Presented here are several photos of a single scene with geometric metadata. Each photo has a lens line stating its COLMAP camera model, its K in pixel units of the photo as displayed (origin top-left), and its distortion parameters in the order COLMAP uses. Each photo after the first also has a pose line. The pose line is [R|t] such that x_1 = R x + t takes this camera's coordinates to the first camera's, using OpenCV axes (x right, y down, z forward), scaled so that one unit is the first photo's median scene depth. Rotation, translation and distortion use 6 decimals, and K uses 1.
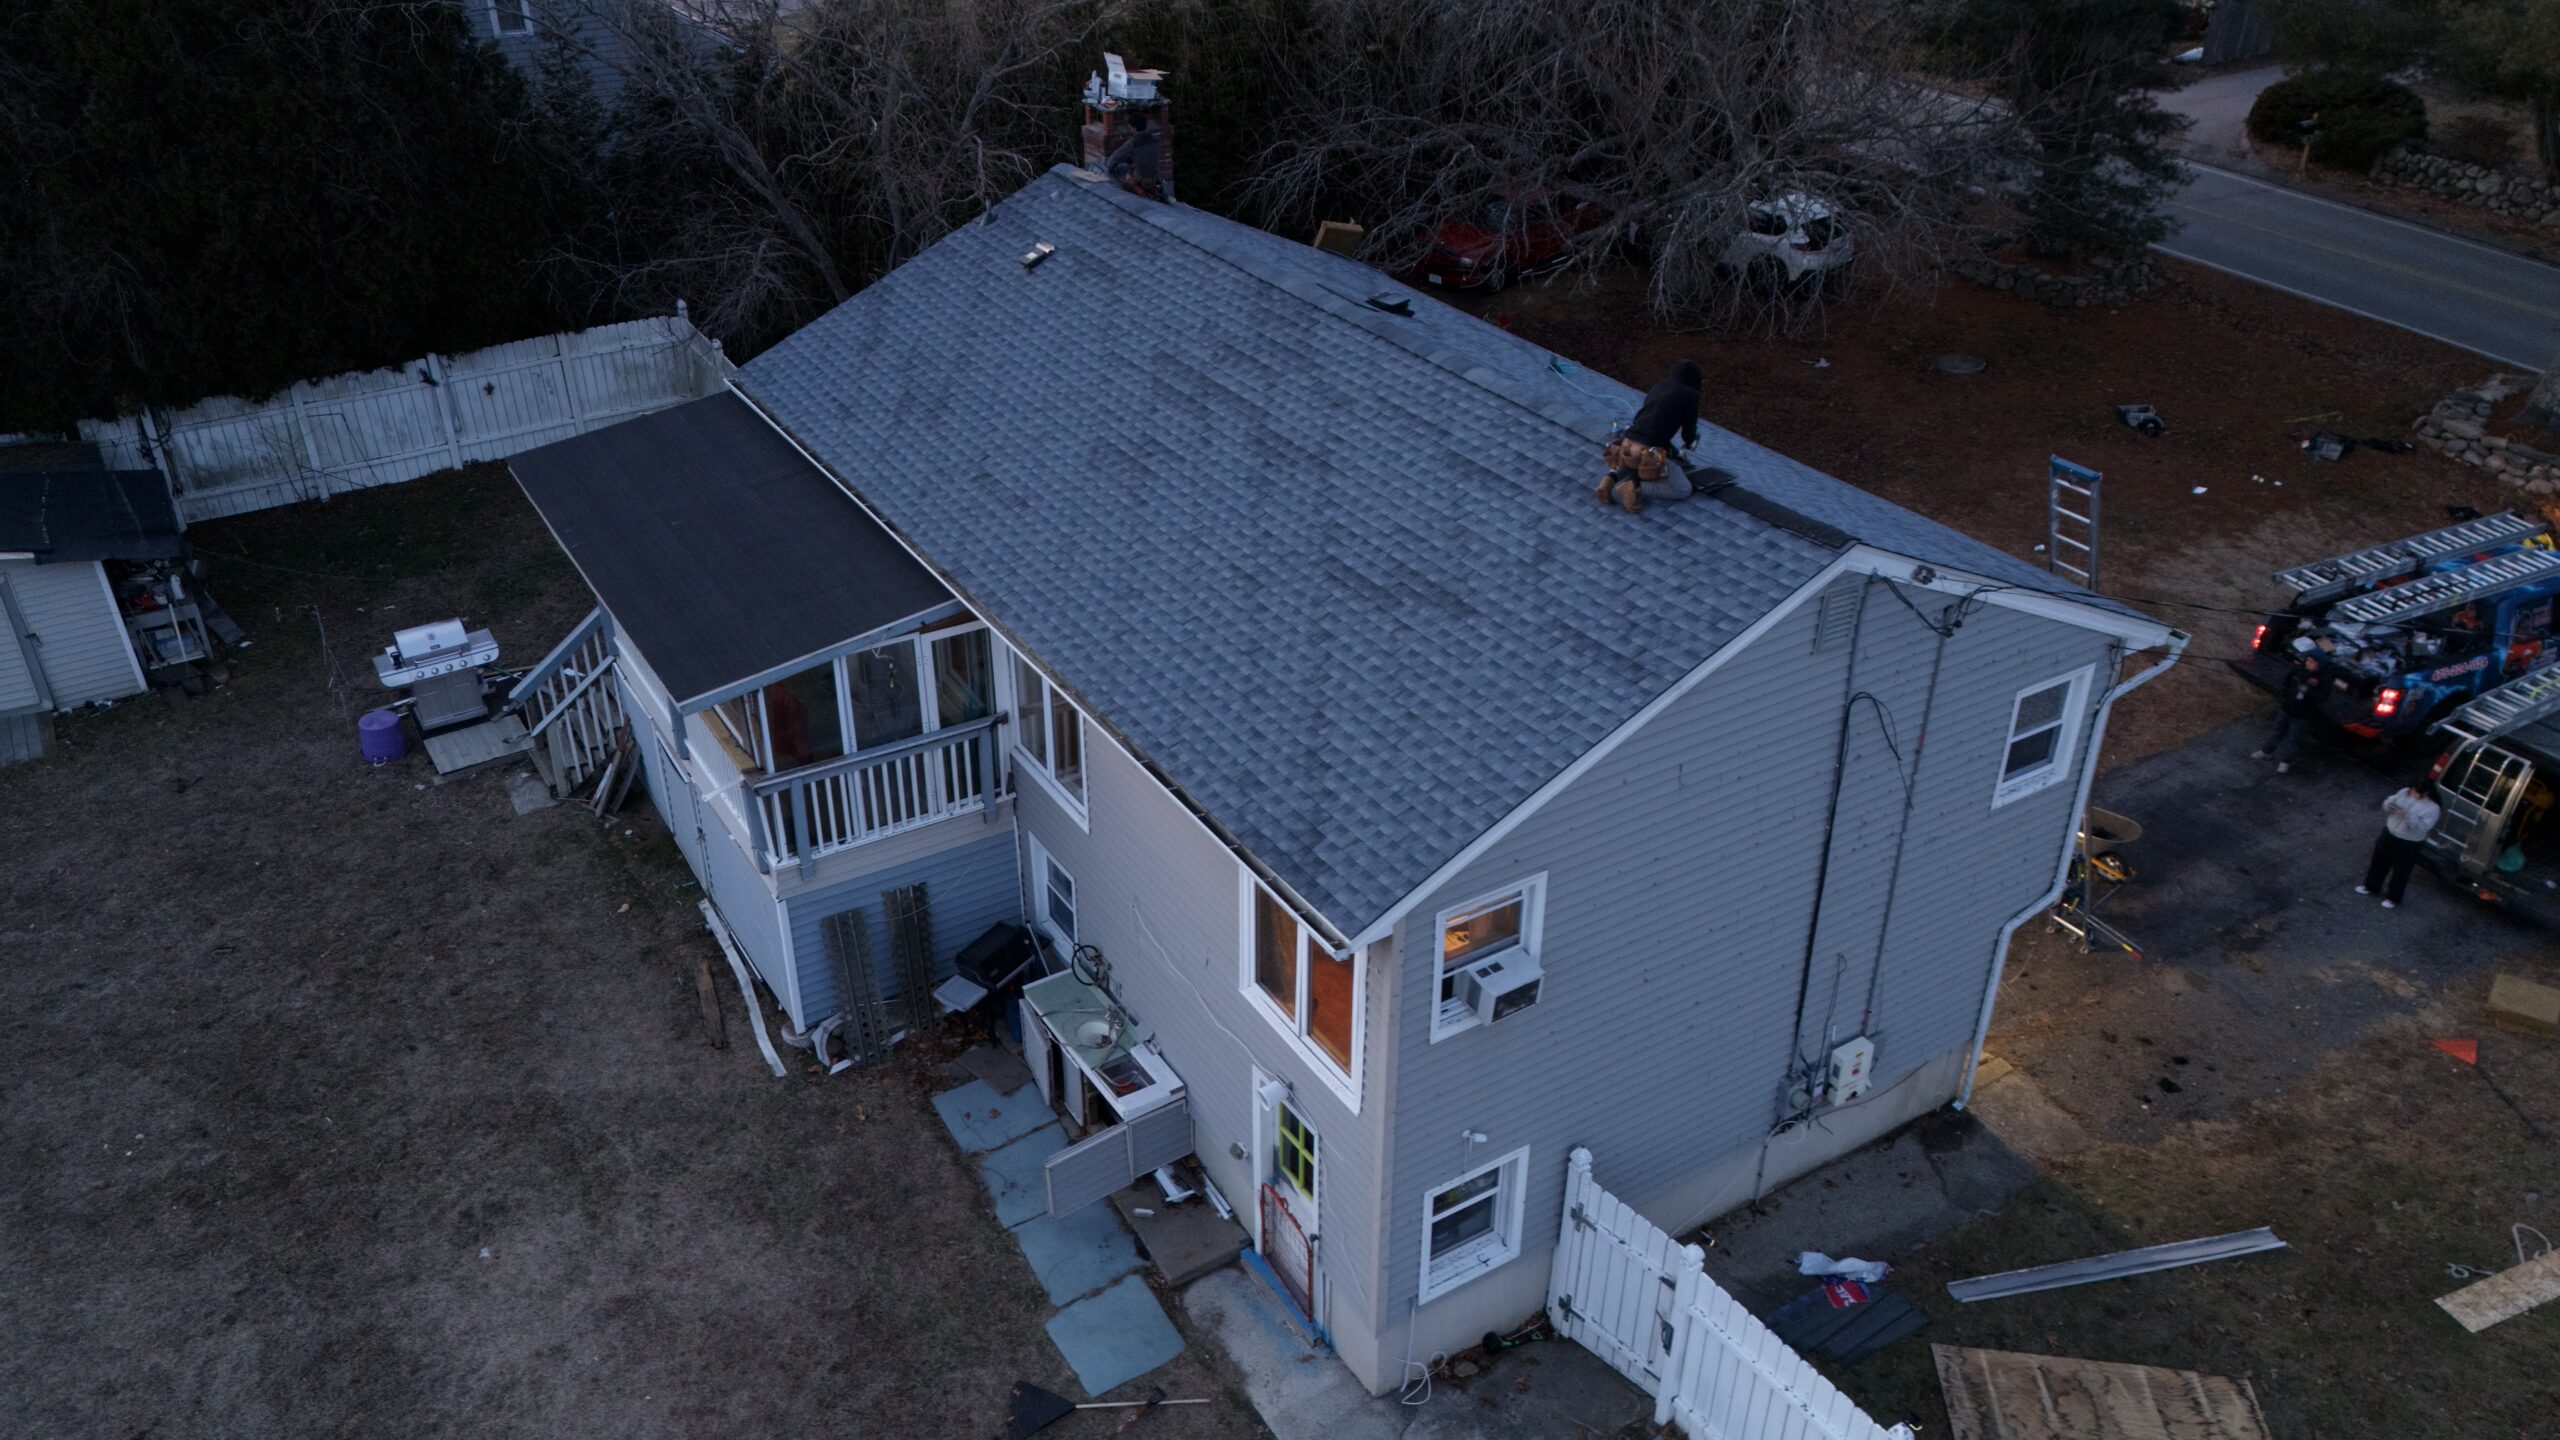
lens RADIAL K [[1868.6, 0, 1284.3], [0, 1868.6, 714.6], [0, 0, 1]] dist [0.069420, -0.060214]
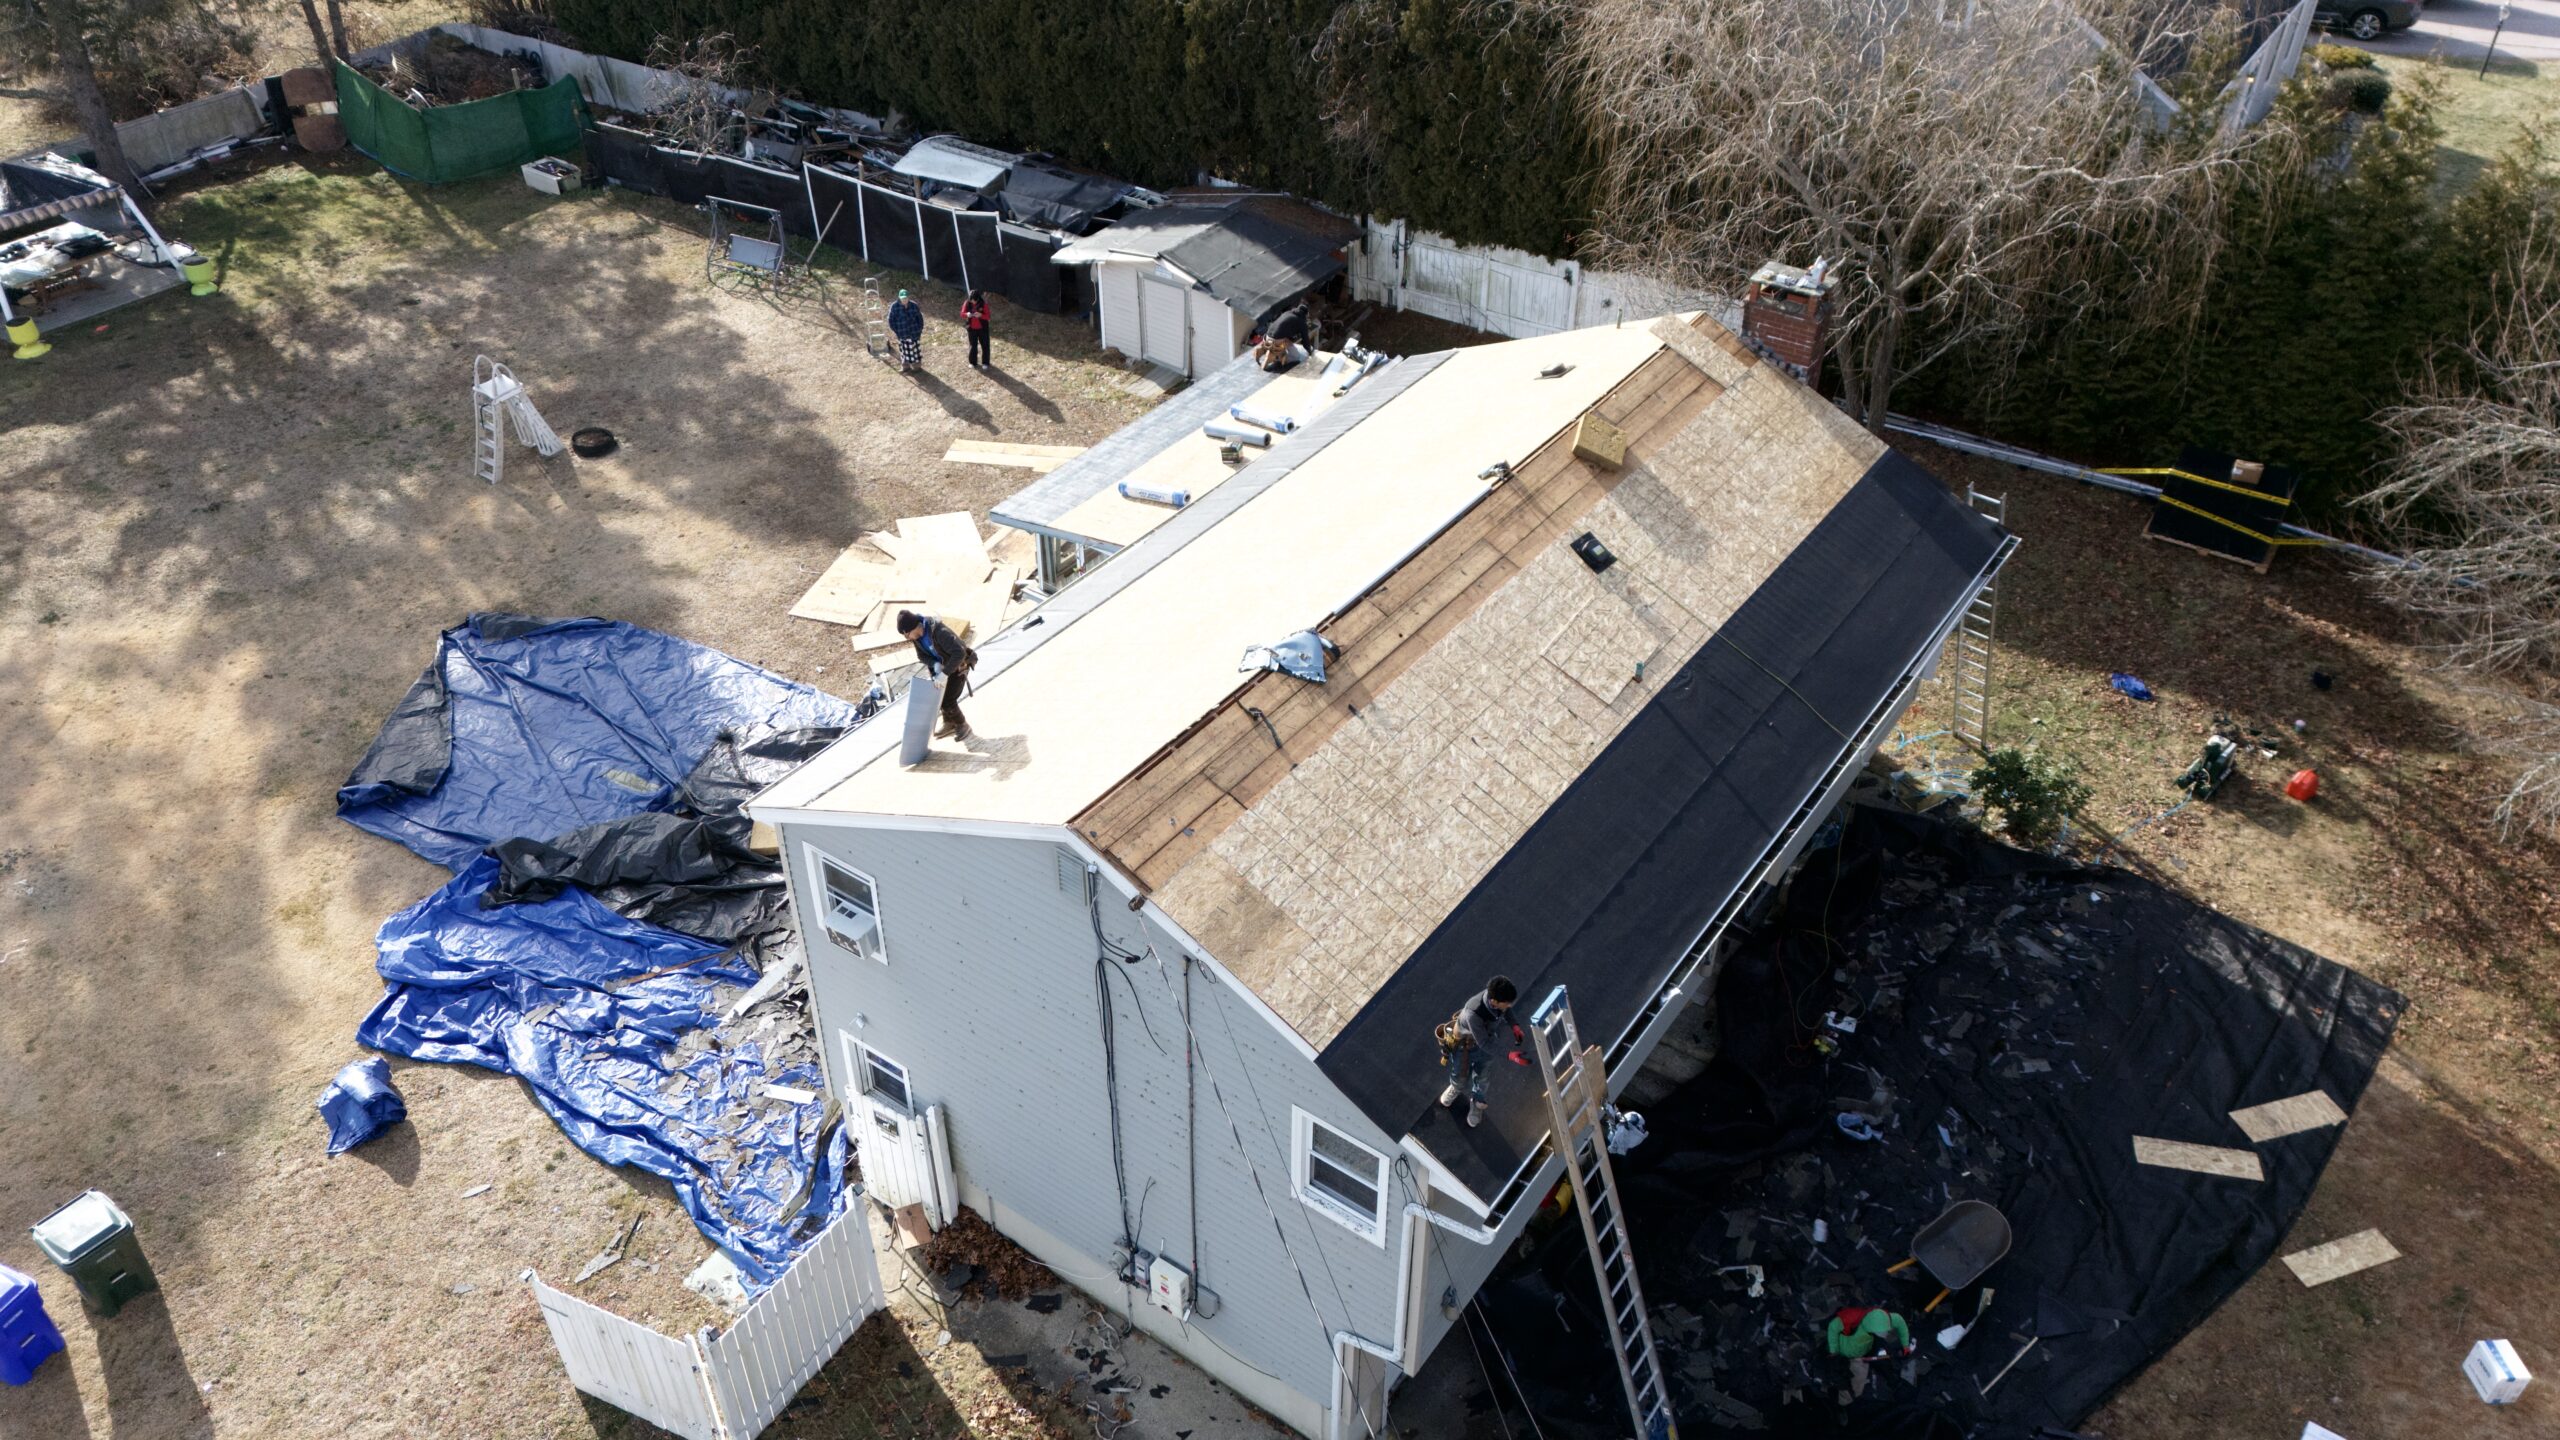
lens RADIAL K [[1868.6, 0, 1281.1], [0, 1868.6, 726.5], [0, 0, 1]] dist [0.069420, -0.060214]
pose [[0.374715, 0.553522, -0.743776, 0.910474], [-0.465091, 0.806210, 0.365672, -0.491293], [0.802047, 0.208900, 0.559537, 0.349384]]
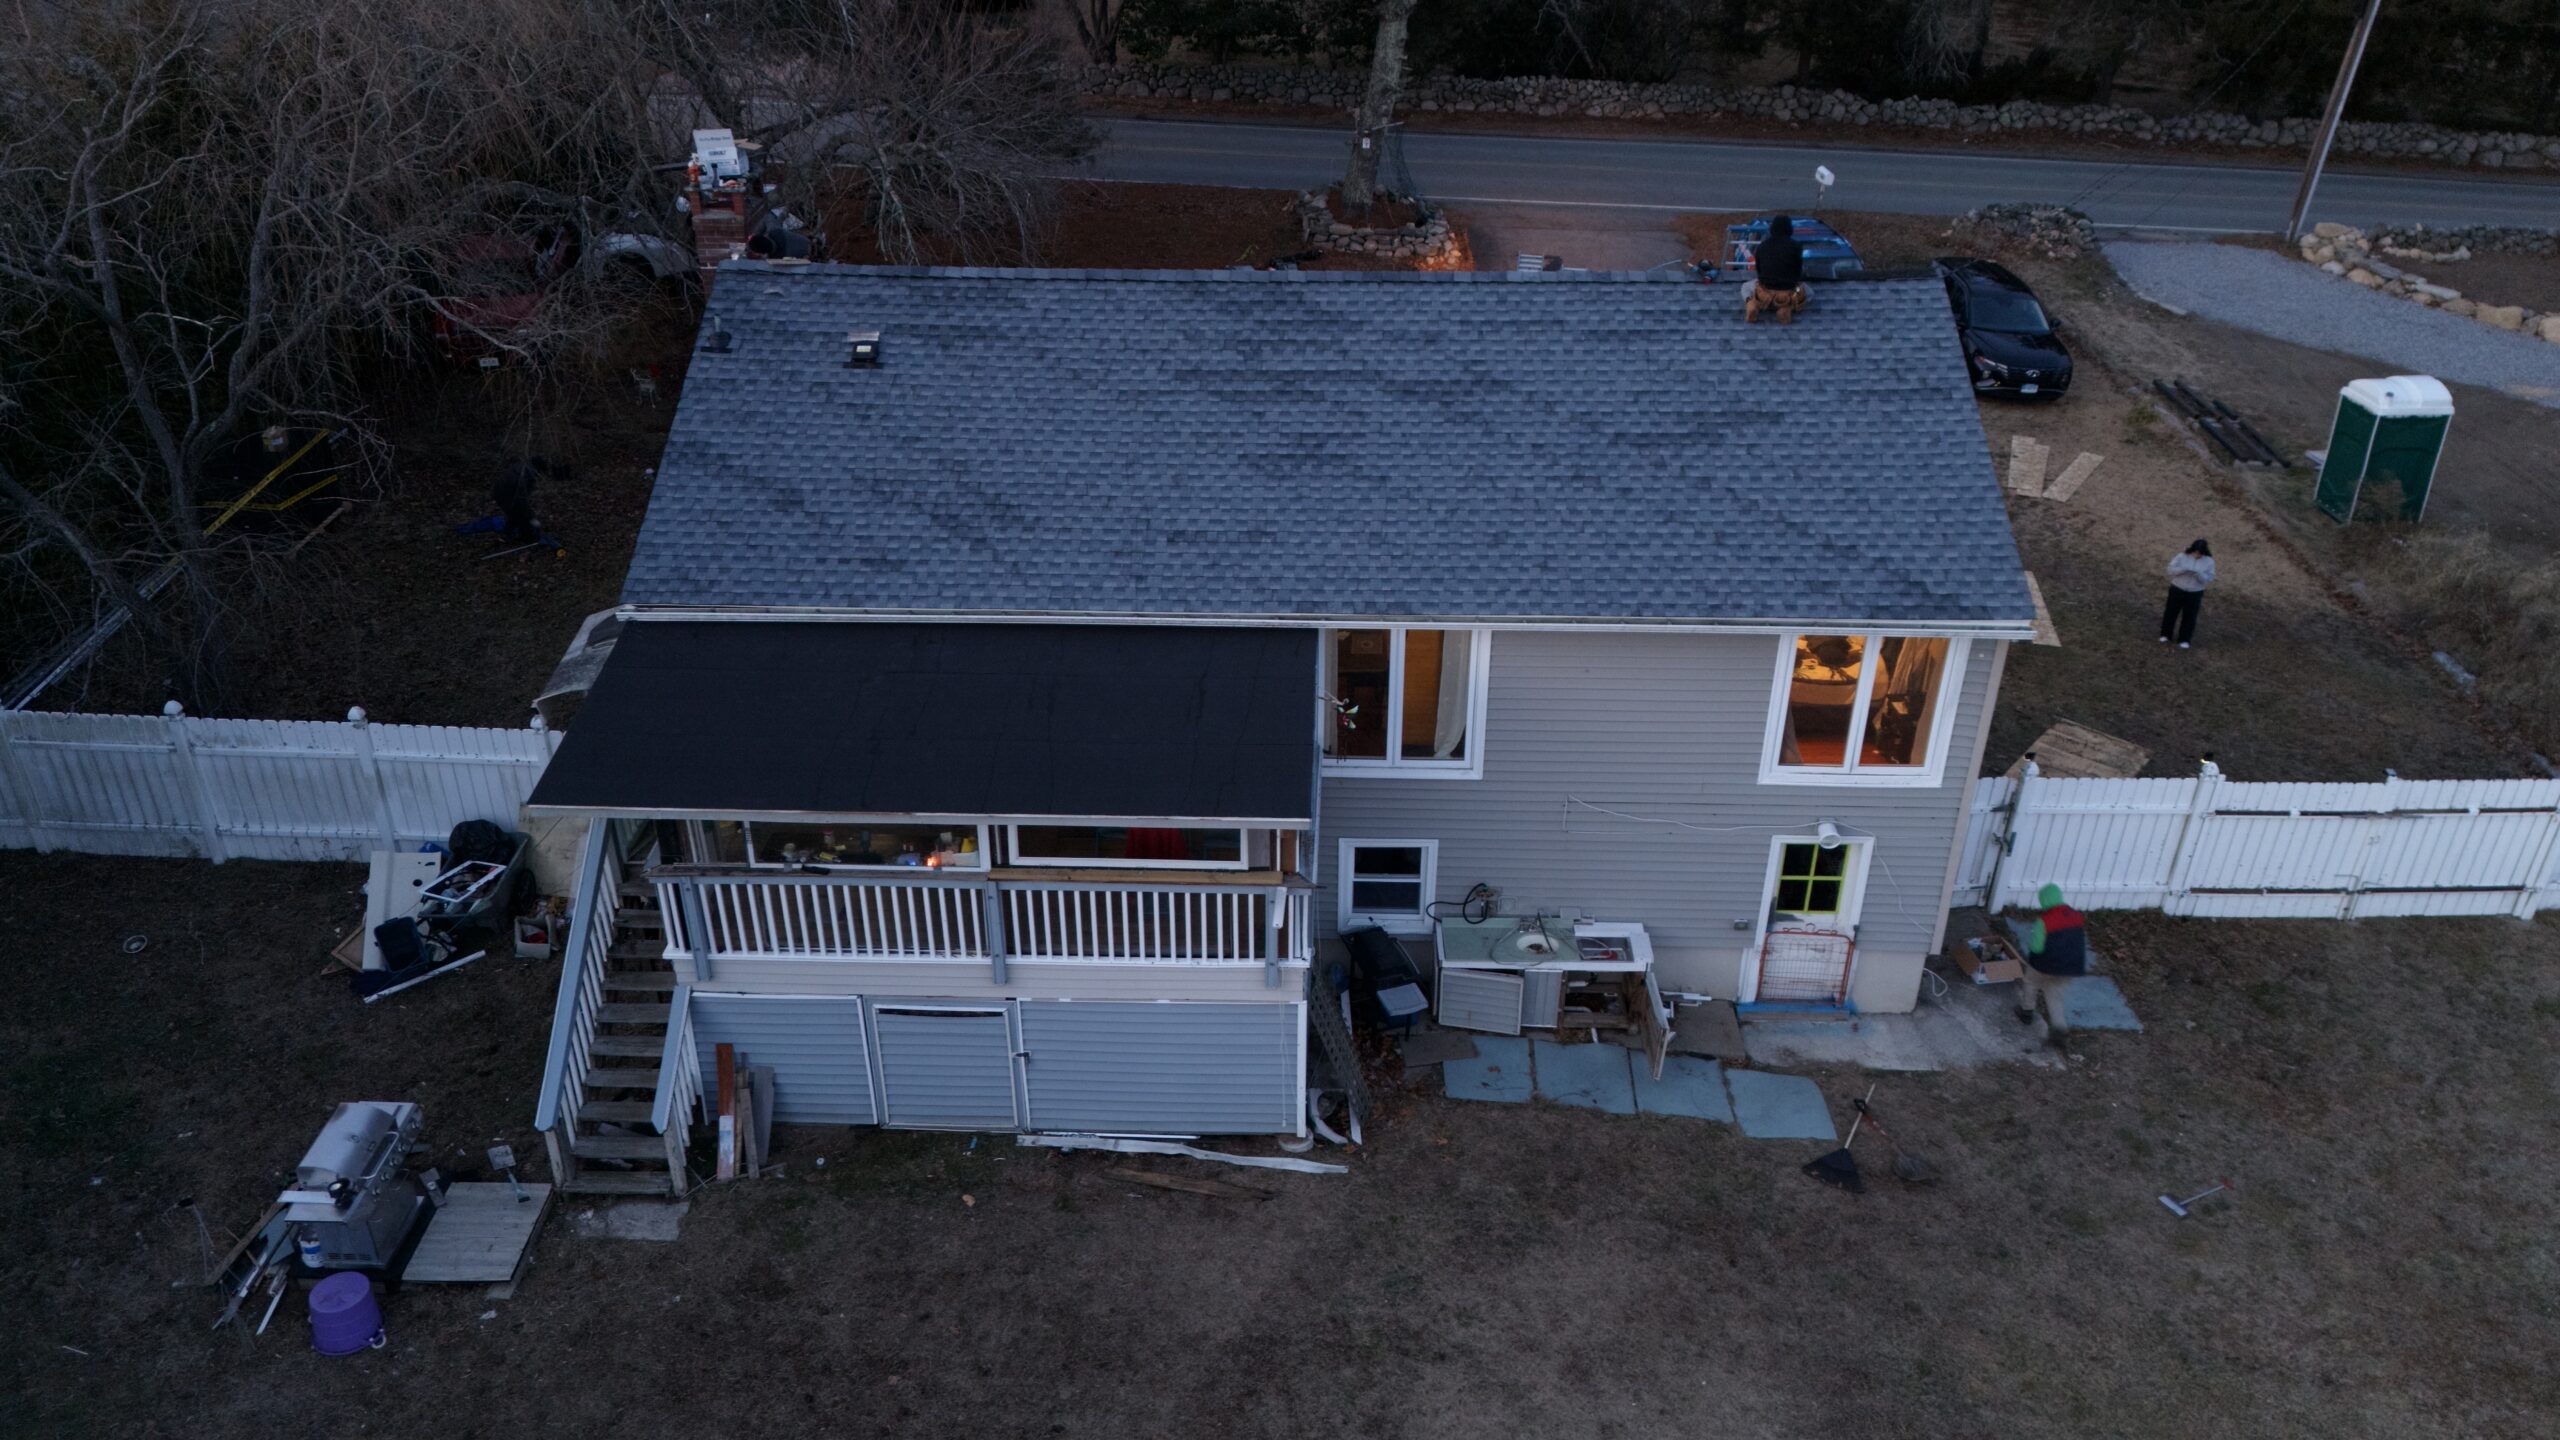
lens RADIAL K [[1868.6, 0, 1274.5], [0, 1868.6, 717.8], [0, 0, 1]] dist [0.069420, -0.060214]
pose [[0.557330, -0.424568, 0.713530, -0.883480], [0.420911, 0.885236, 0.197969, -0.219205], [-0.715694, 0.189998, 0.672074, 0.347405]]
